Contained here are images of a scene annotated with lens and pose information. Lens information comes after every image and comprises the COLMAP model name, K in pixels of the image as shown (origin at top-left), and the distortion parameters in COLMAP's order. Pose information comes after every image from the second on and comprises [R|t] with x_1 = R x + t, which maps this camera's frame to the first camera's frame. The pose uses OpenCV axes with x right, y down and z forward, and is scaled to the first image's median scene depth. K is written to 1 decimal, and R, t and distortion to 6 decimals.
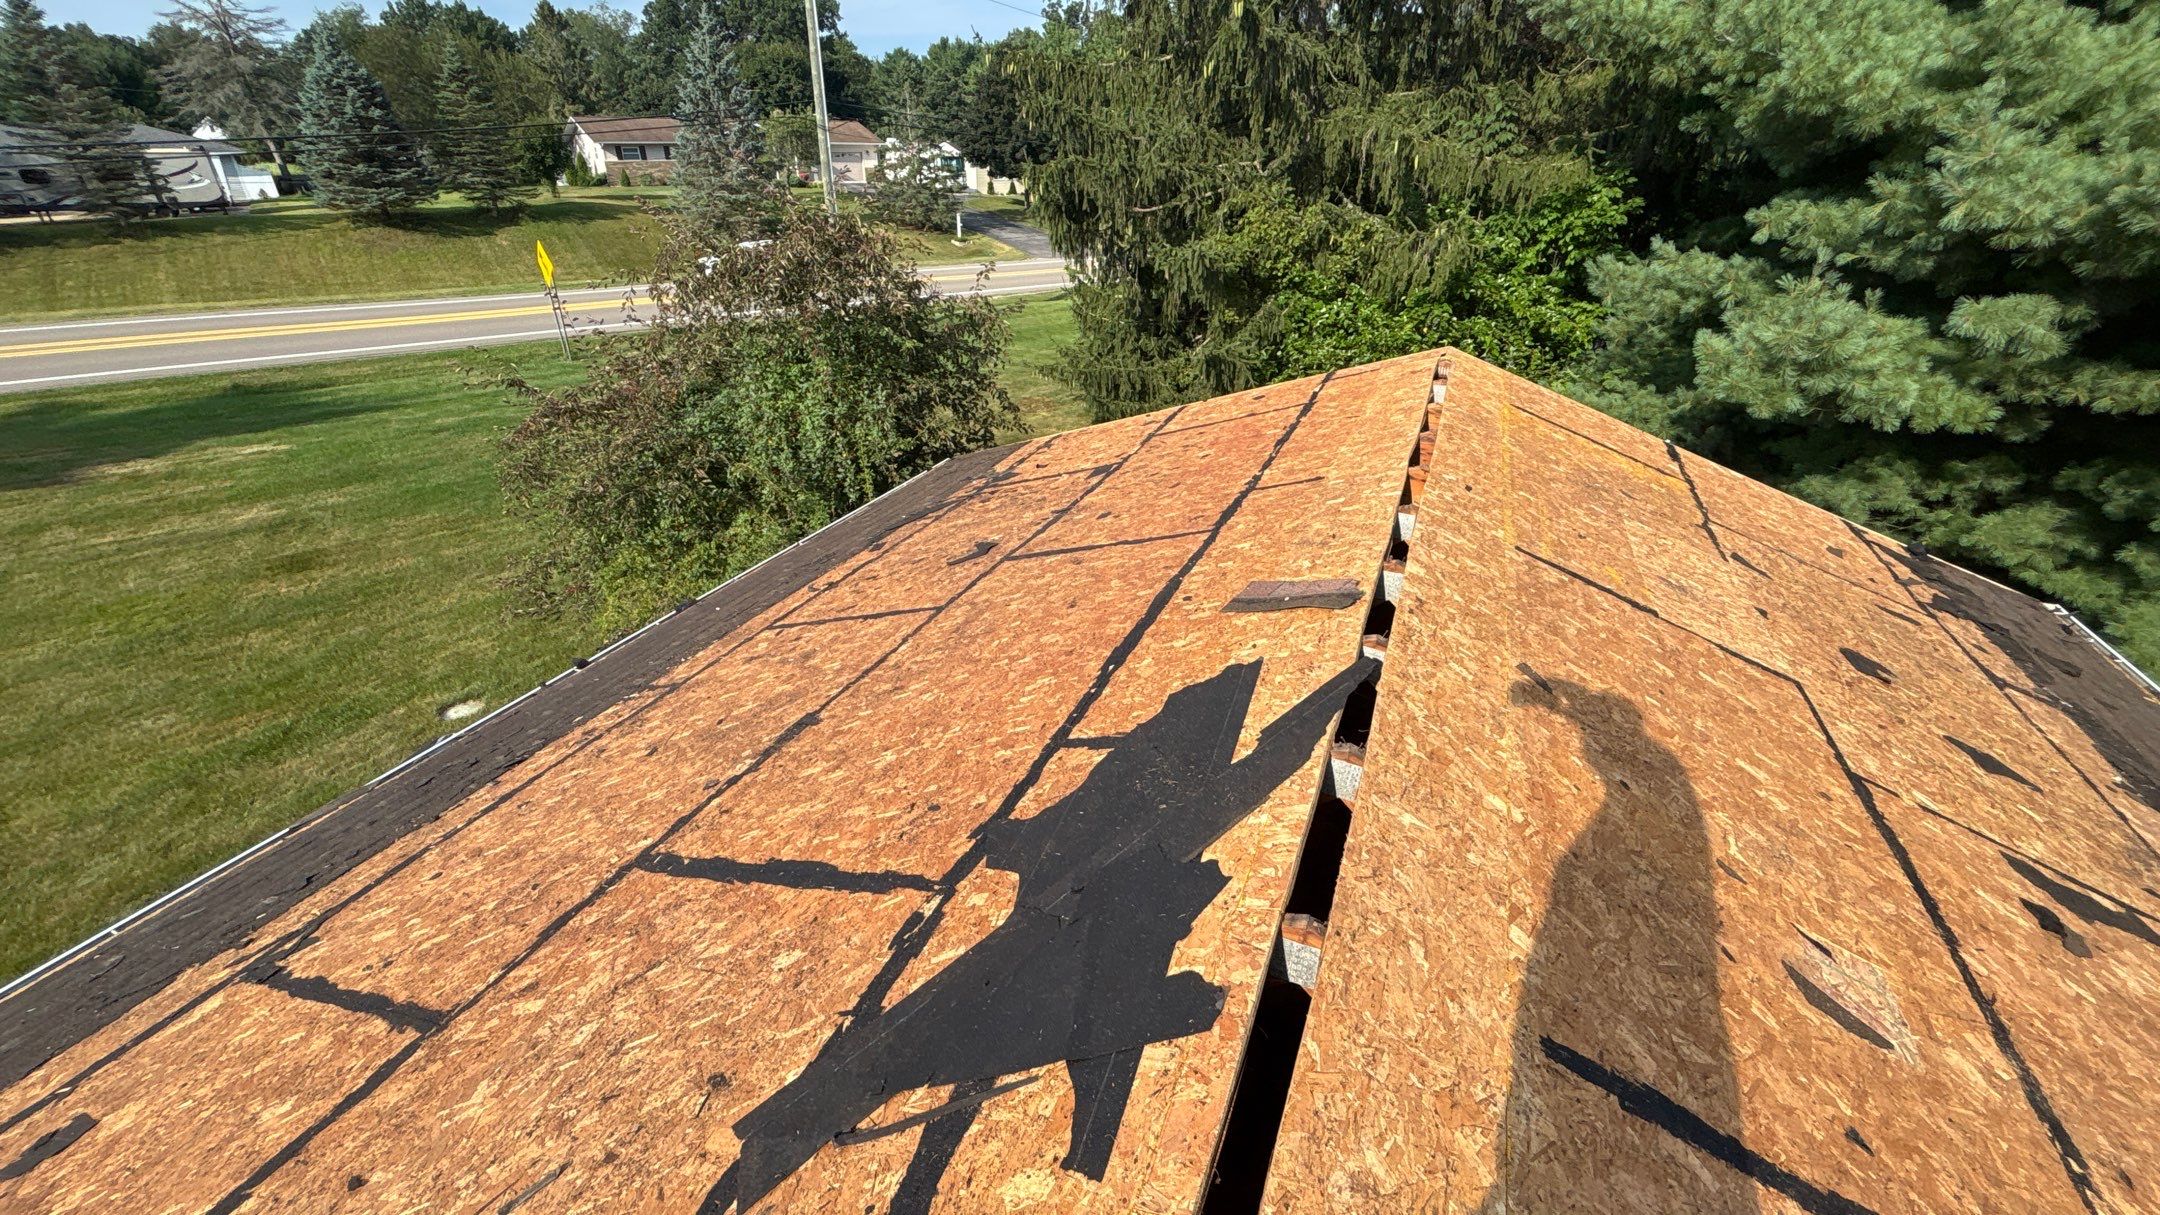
lens RADIAL K [[869.9, 0, 1072.3], [0, 869.9, 601.2], [0, 0, 1]] dist [0.001163, -0.000824]
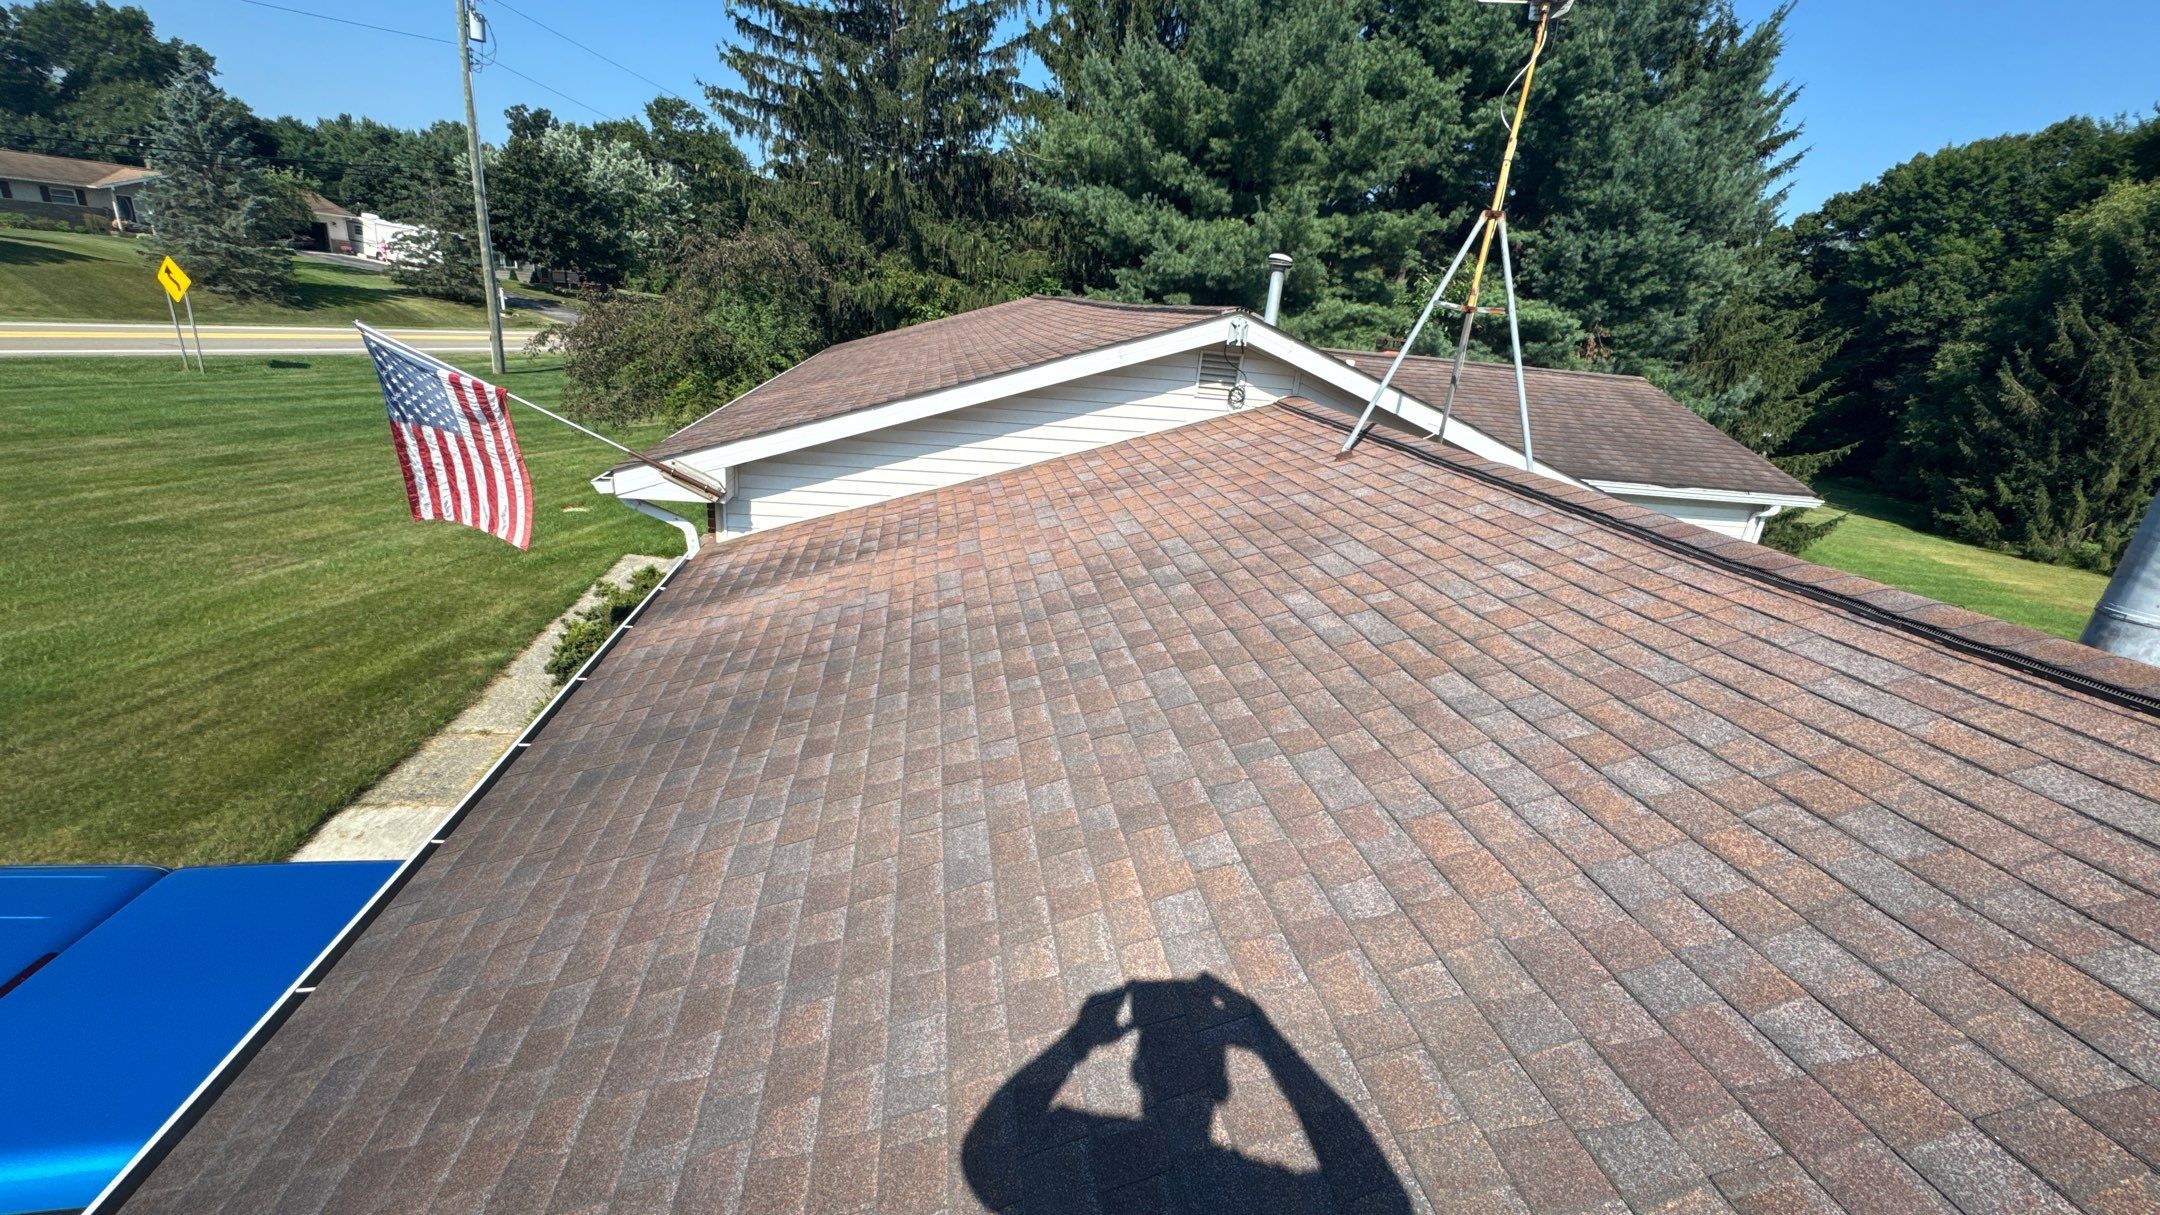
lens RADIAL K [[869.9, 0, 1098.7], [0, 869.9, 618.8], [0, 0, 1]] dist [0.001163, -0.000824]
pose [[0.821300, -0.126447, 0.556306, -0.169664], [0.188633, 0.980471, -0.055628, 0.140935], [-0.538408, 0.150625, 0.829113, -0.201852]]
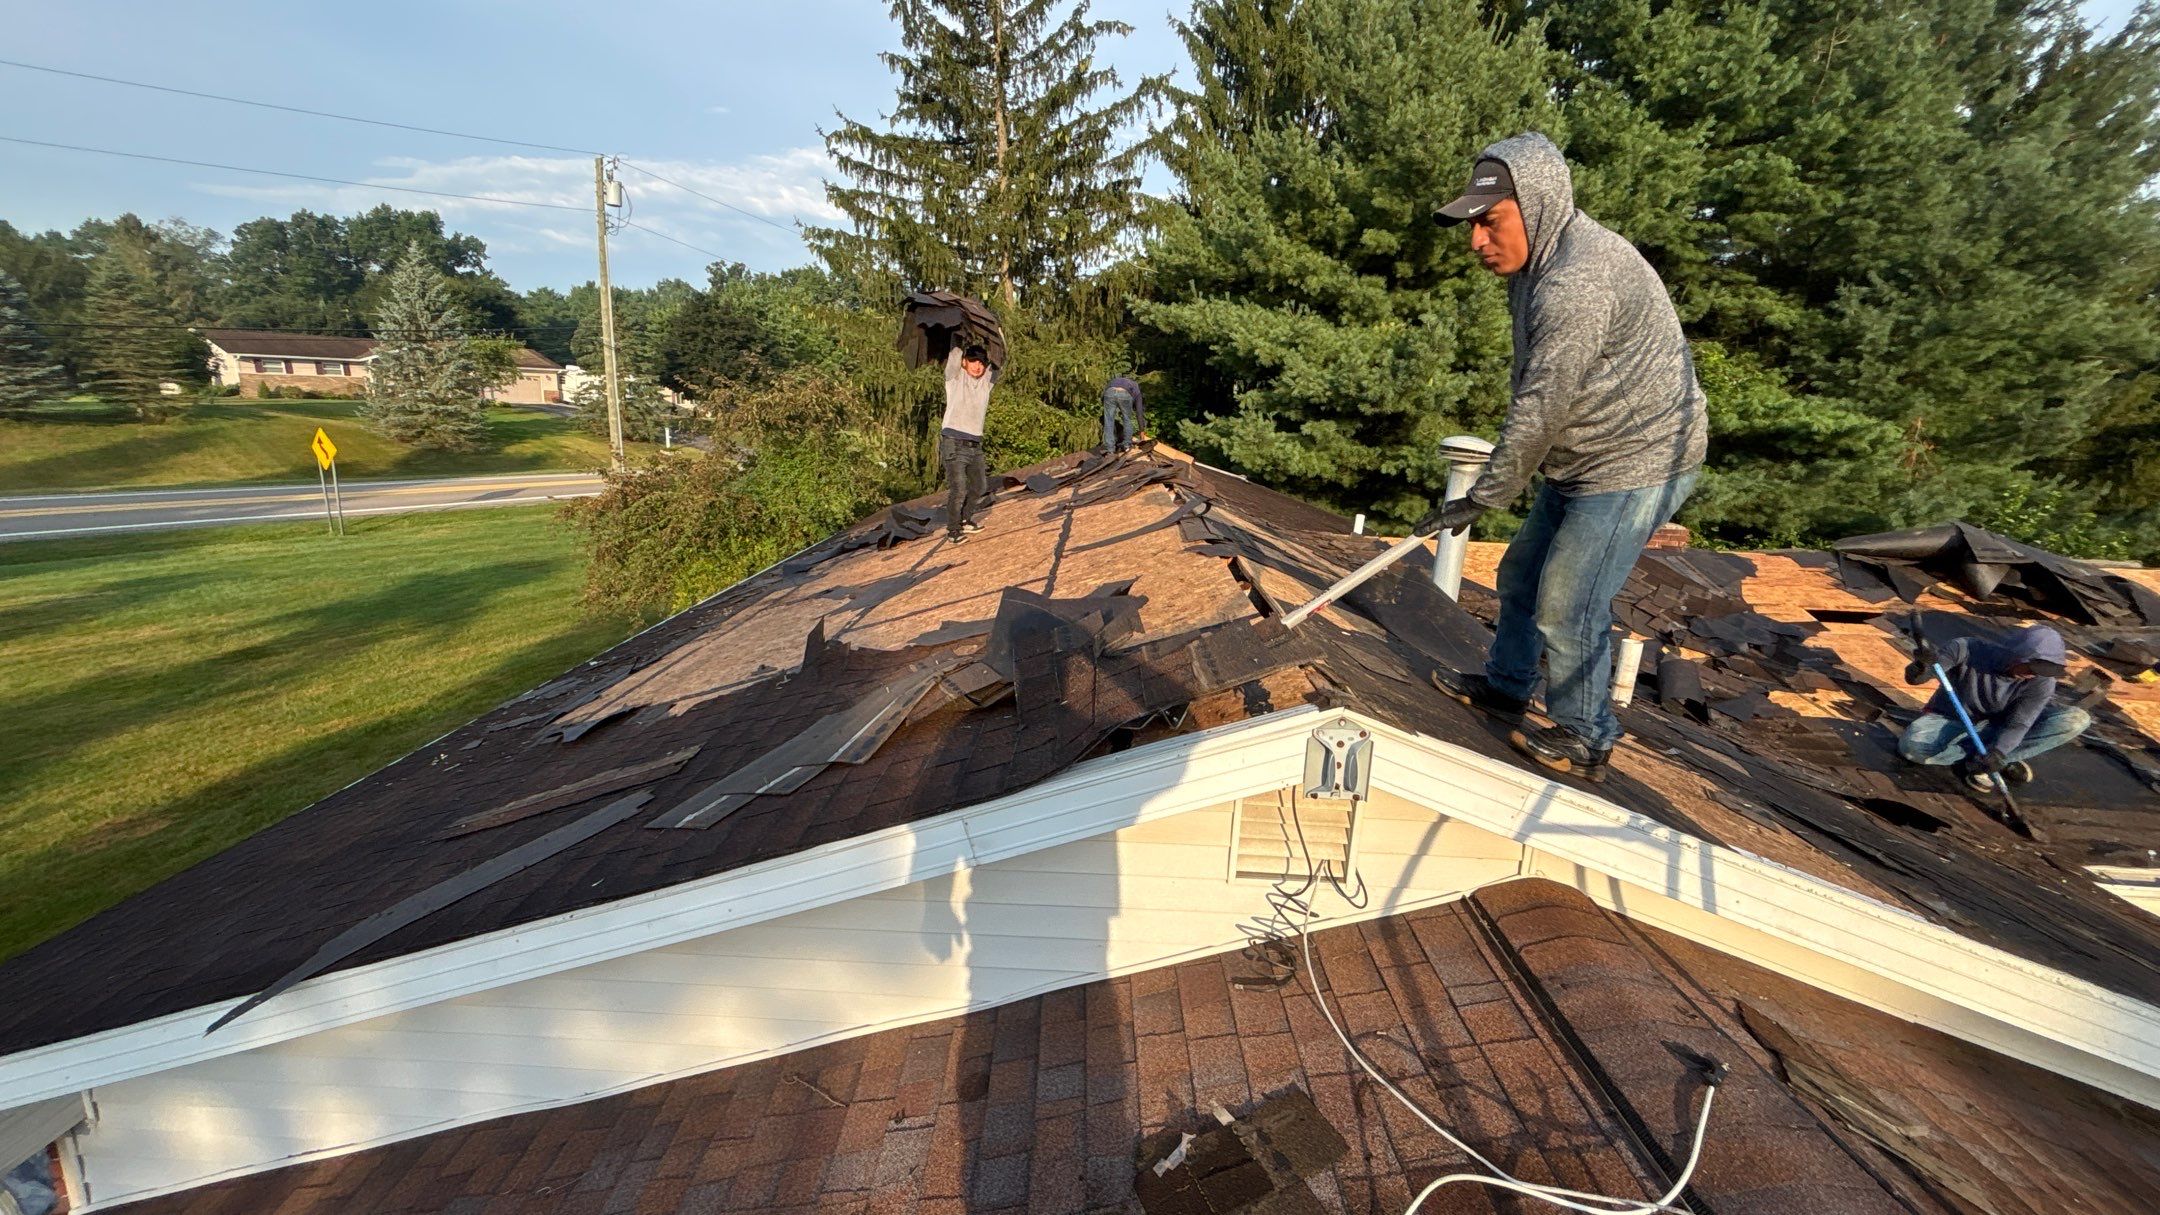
lens RADIAL K [[869.9, 0, 1084.0], [0, 869.9, 611.8], [0, 0, 1]] dist [0.001163, -0.000824]
pose [[0.916976, -0.067445, 0.393199, -0.094876], [0.156766, 0.967238, -0.199685, 0.088336], [-0.366849, 0.244747, 0.897508, -0.137524]]
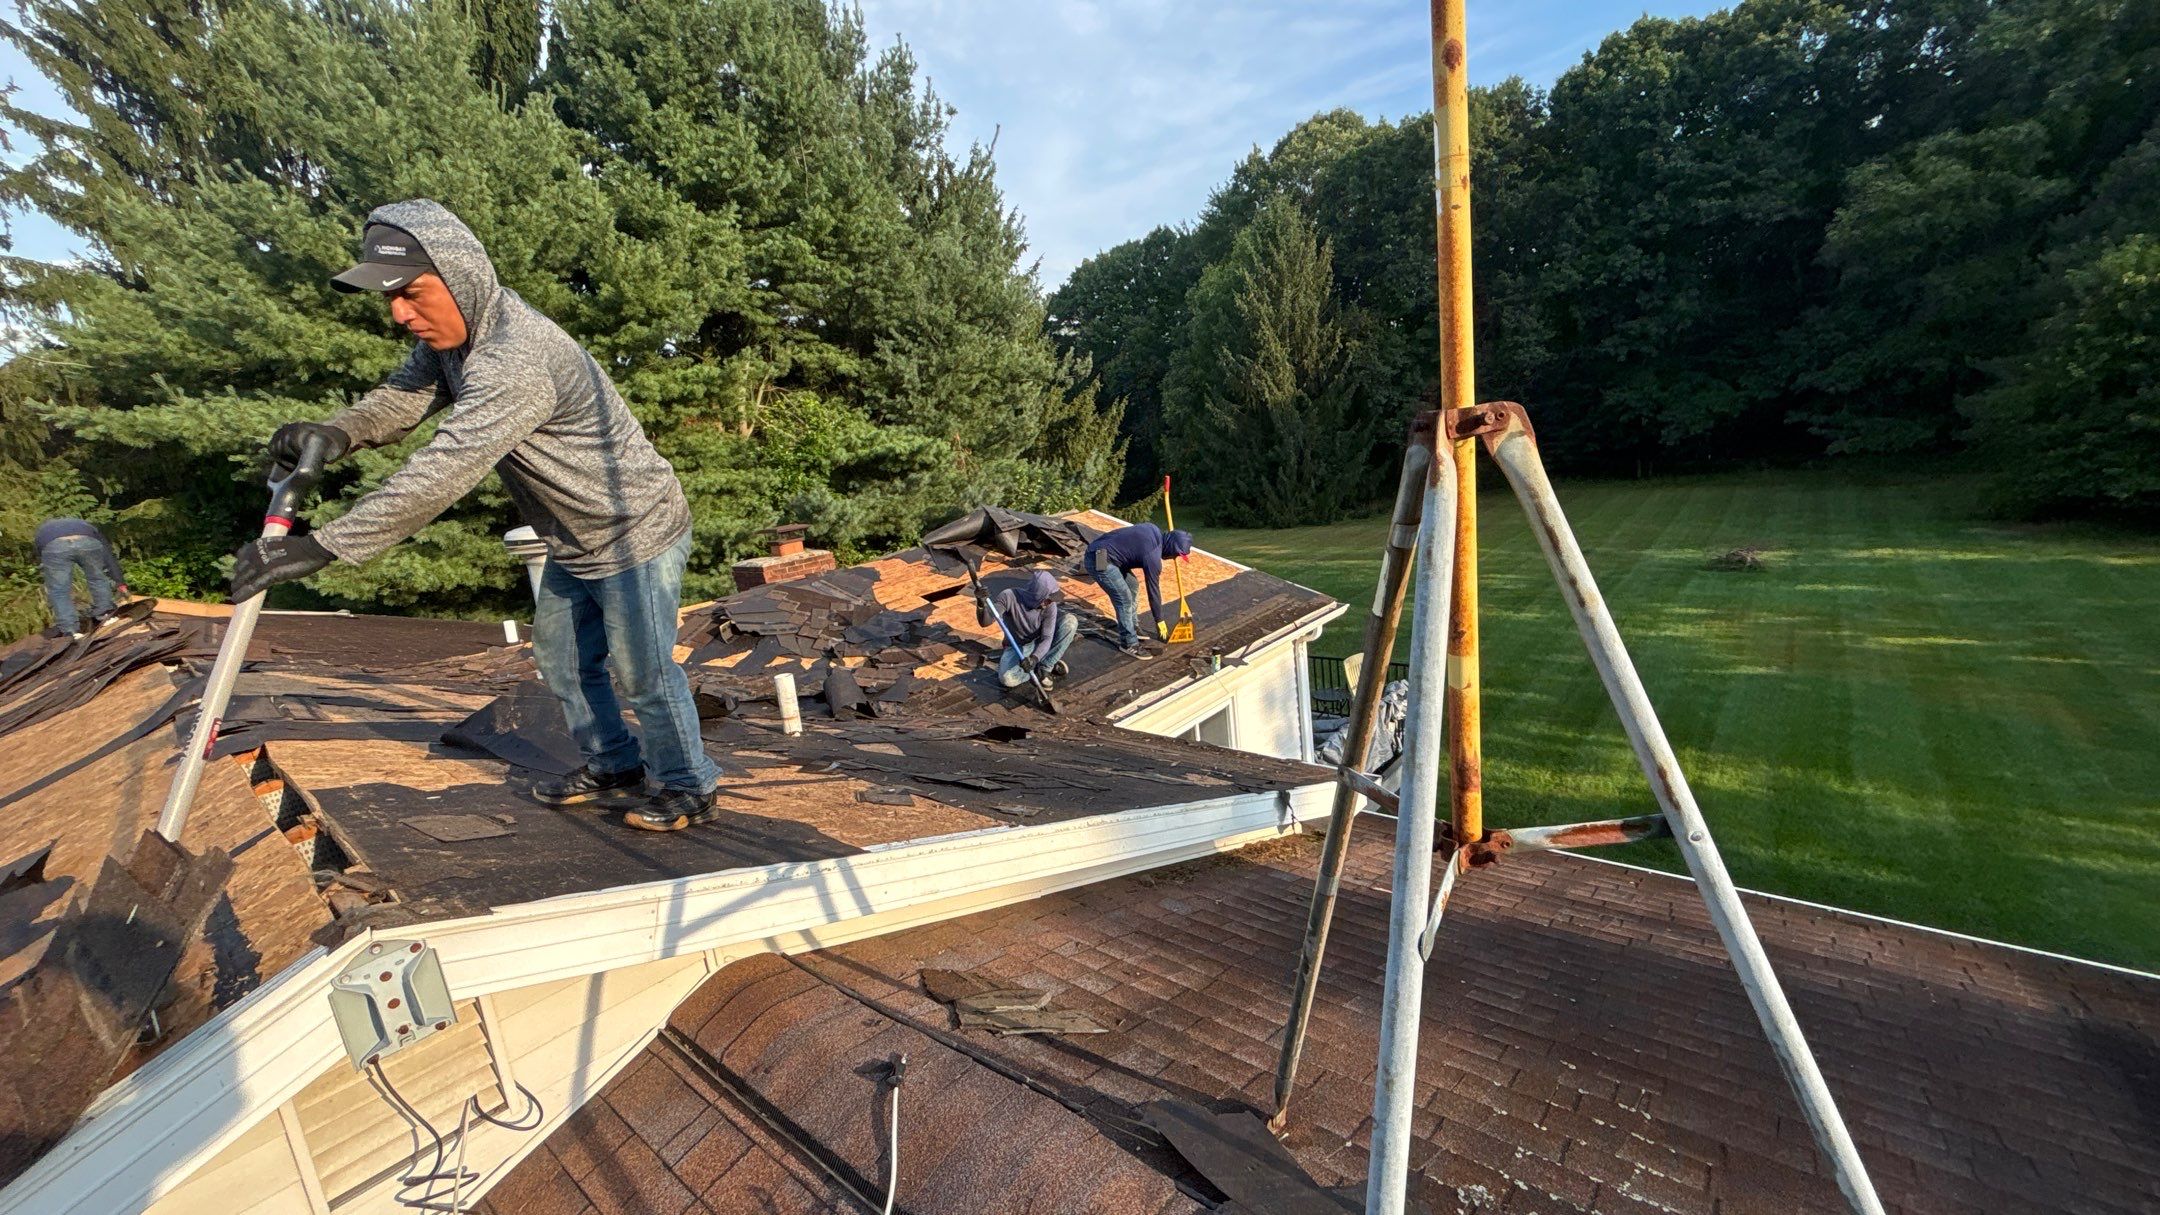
lens RADIAL K [[869.9, 0, 1077.4], [0, 869.9, 614.3], [0, 0, 1]] dist [0.001163, -0.000824]
pose [[0.275170, -0.242781, 0.930236, -0.087051], [0.553141, 0.831377, 0.053357, 0.089286], [-0.786331, 0.499869, 0.363062, -0.140152]]
